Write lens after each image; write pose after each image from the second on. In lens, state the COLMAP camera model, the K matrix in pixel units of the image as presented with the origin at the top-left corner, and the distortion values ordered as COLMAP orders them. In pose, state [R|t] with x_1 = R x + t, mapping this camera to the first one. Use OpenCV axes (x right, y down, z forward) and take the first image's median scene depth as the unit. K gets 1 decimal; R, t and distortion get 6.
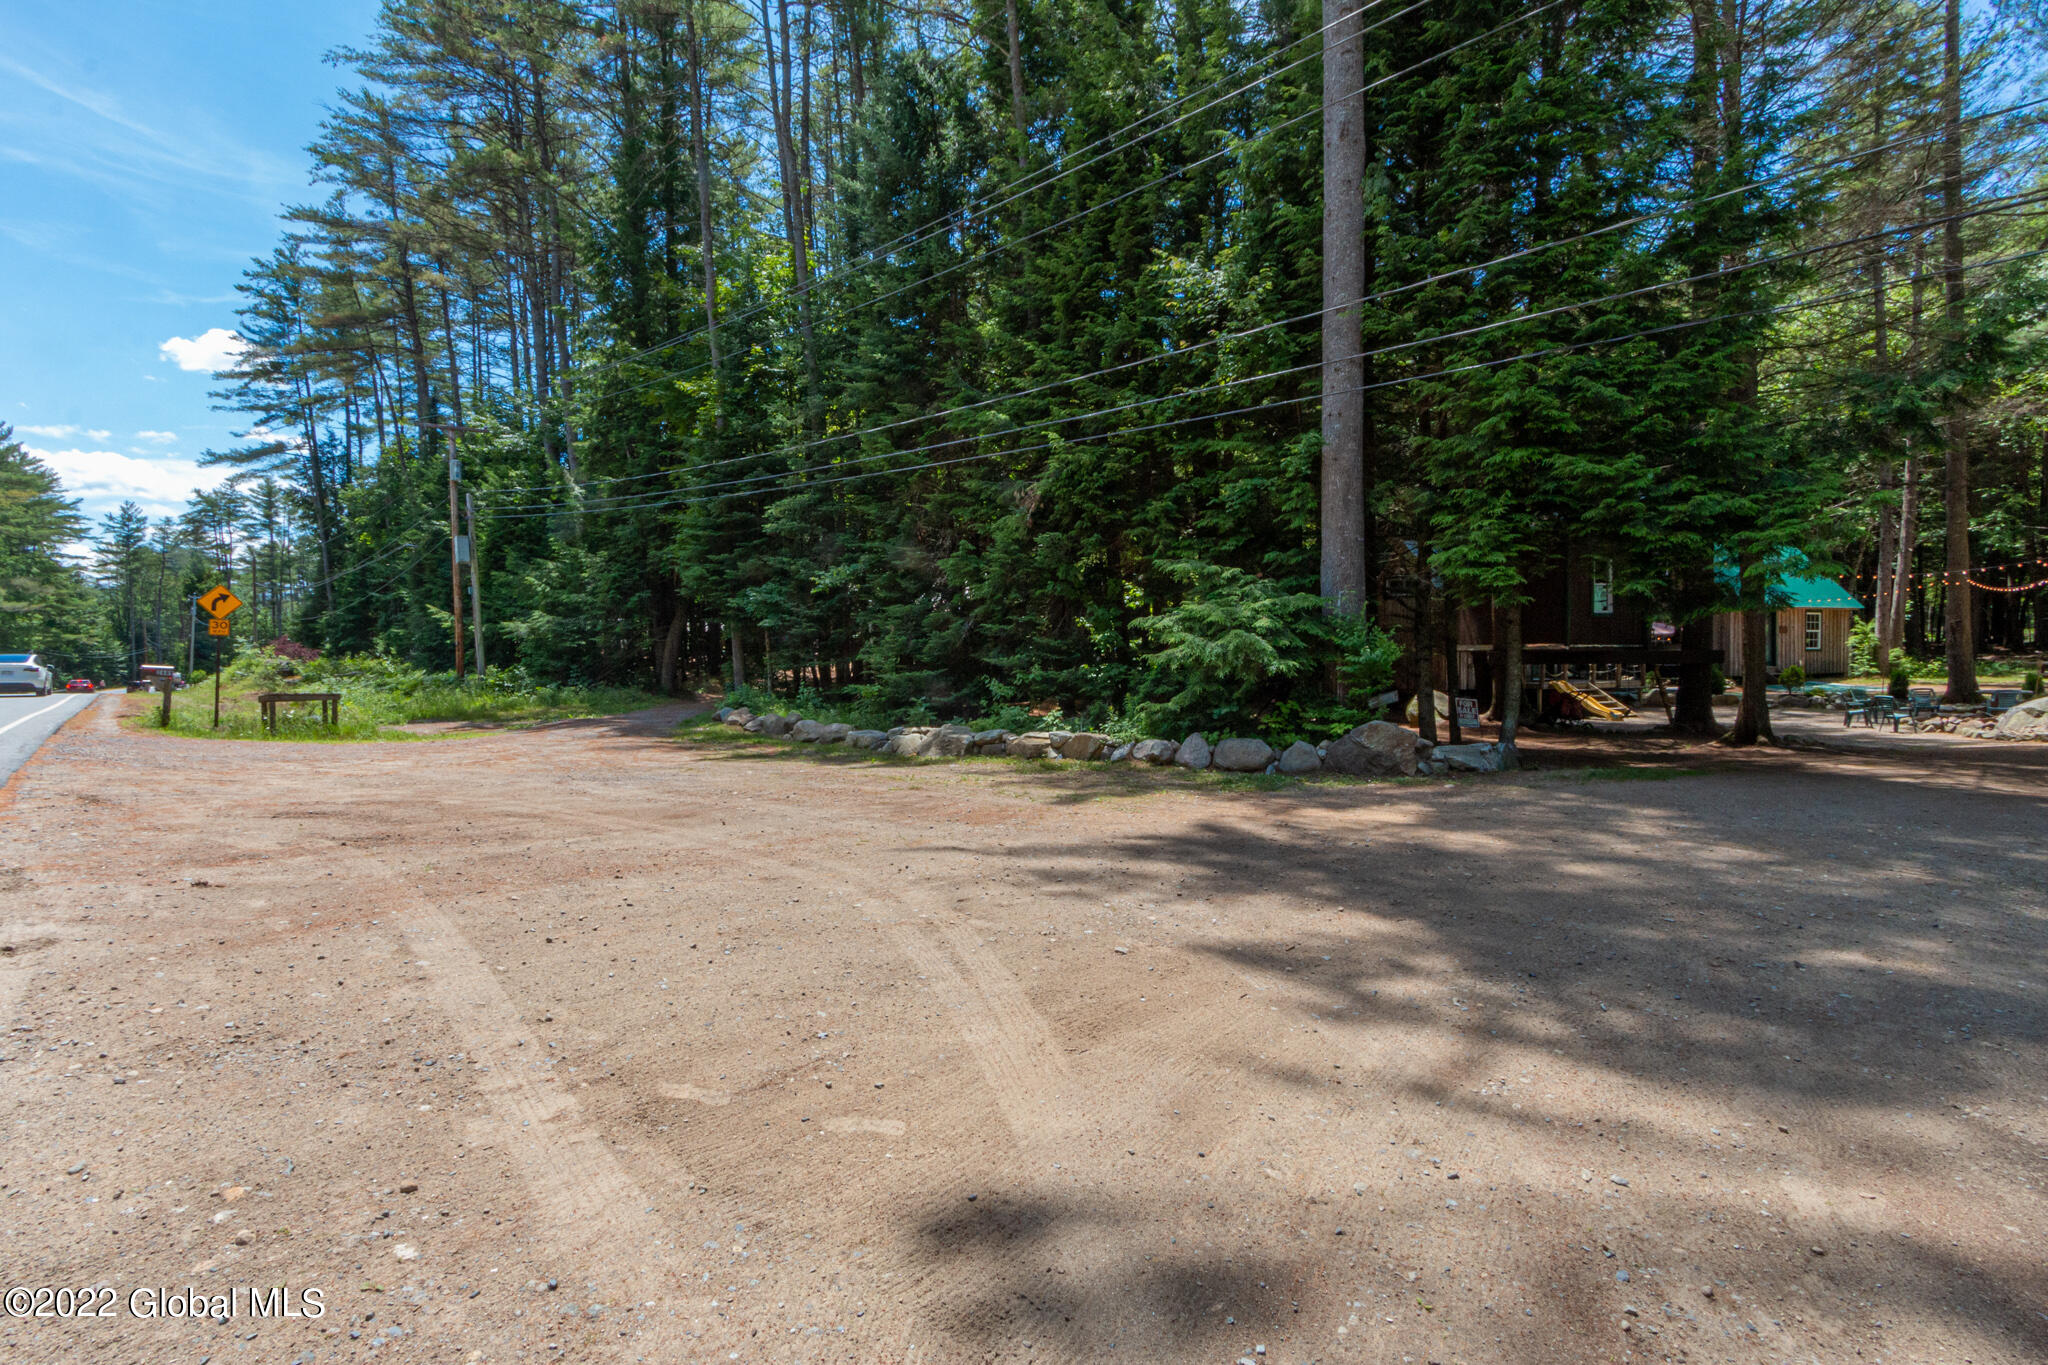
lens RADIAL K [[978.9, 0, 1028.2], [0, 978.9, 689.2], [0, 0, 1]] dist [0.003757, 0.006359]
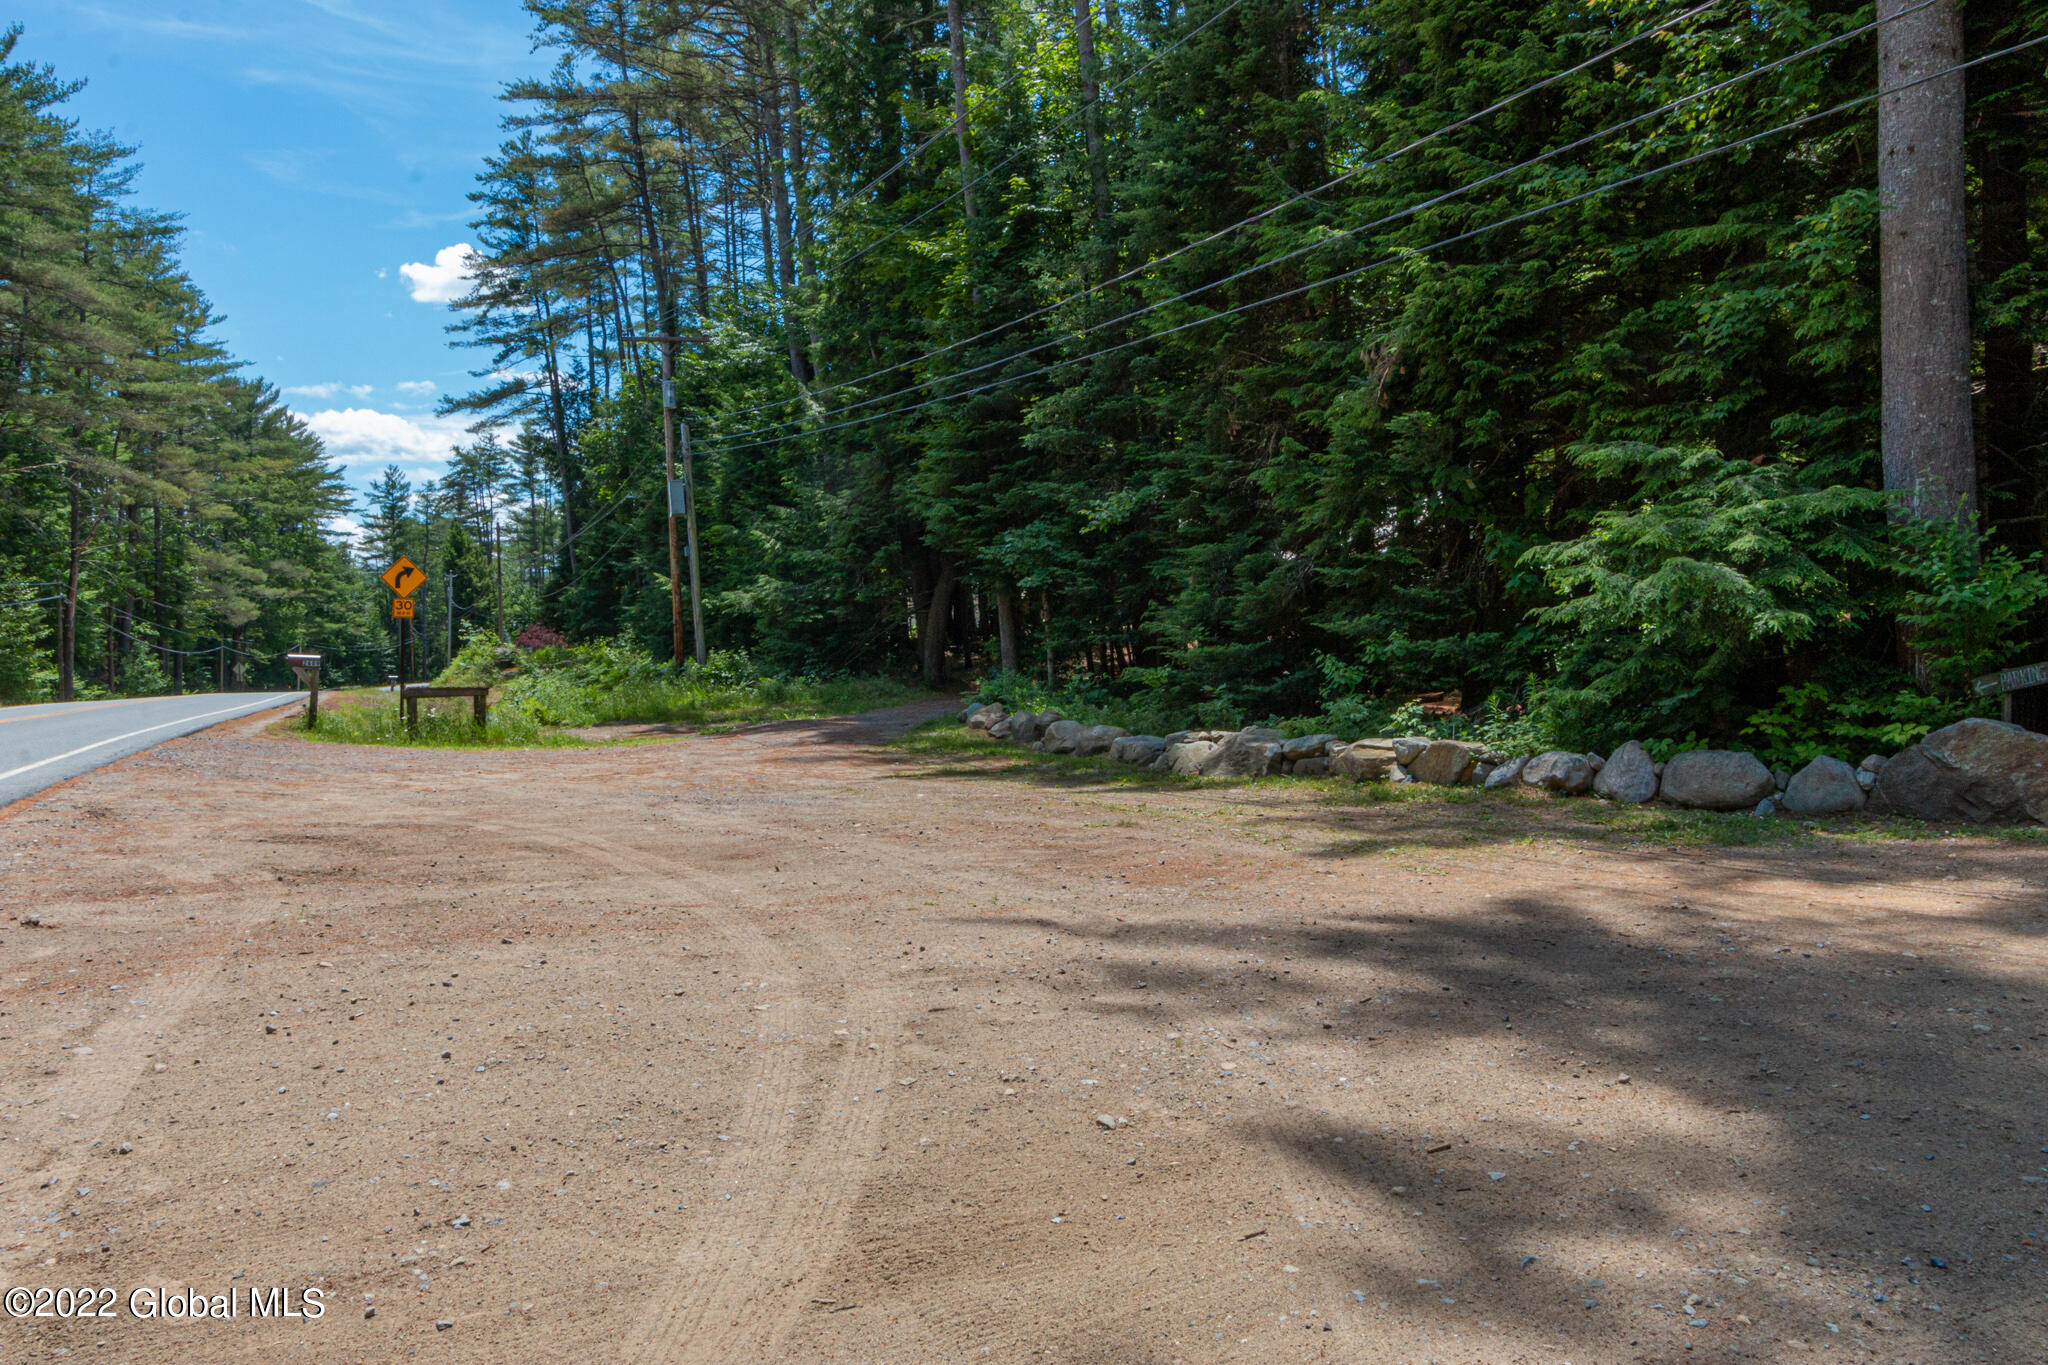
lens RADIAL K [[1443.1, 0, 1026.3], [0, 1443.1, 689.6], [0, 0, 1]] dist [0.013924, -0.009245]
pose [[0.938612, -0.007941, -0.344884, 0.085540], [0.010409, 0.999932, 0.005303, 0.004224], [0.344818, -0.008567, 0.938630, 0.054688]]
